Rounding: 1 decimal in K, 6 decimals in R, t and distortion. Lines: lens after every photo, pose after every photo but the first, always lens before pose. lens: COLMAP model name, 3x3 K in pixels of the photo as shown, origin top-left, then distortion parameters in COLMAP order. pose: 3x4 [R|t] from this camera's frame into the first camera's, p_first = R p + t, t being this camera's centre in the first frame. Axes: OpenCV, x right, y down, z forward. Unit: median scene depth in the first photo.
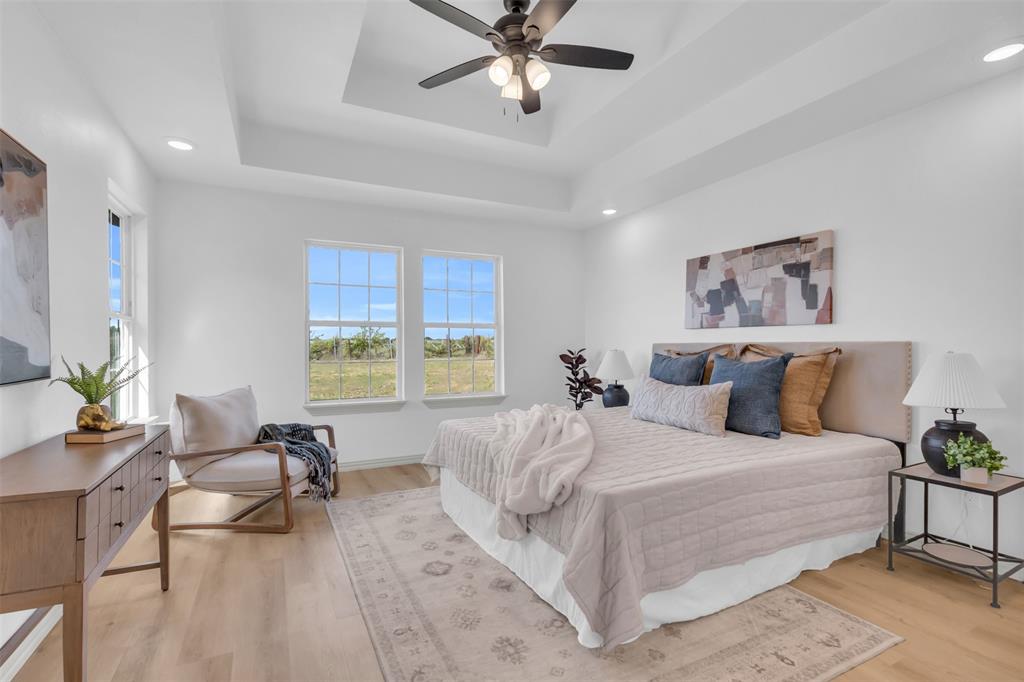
lens RADIAL K [[470.7, 0, 525.6], [0, 470.7, 341.0], [0, 0, 1]] dist [0.008438, -0.003734]
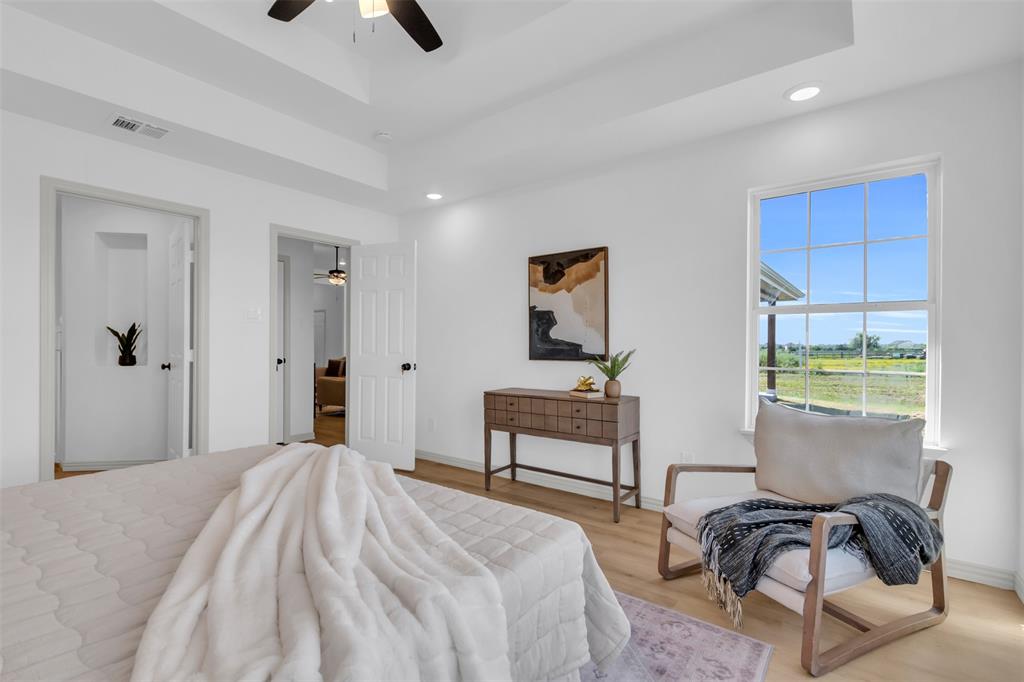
lens RADIAL K [[470.7, 0, 511.5], [0, 470.7, 344.0], [0, 0, 1]] dist [0.008438, -0.003734]
pose [[-0.904890, 0.003996, -0.425626, 0.065130], [0.005887, 0.999978, -0.003126, 0.008223], [0.425604, -0.005334, -0.904894, 1.451789]]
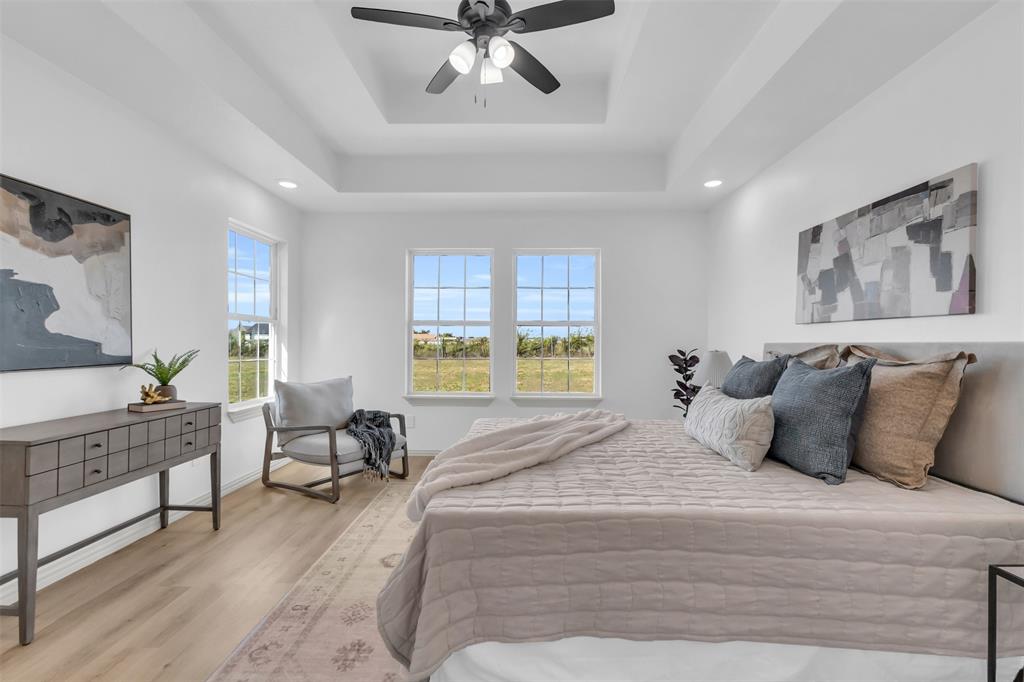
lens RADIAL K [[470.7, 0, 517.2], [0, 470.7, 340.5], [0, 0, 1]] dist [0.008438, -0.003734]
pose [[0.883966, 0.003858, -0.467535, 0.399071], [-0.002760, 0.999992, 0.003033, -0.000880], [0.467543, -0.001391, 0.883969, 0.162602]]
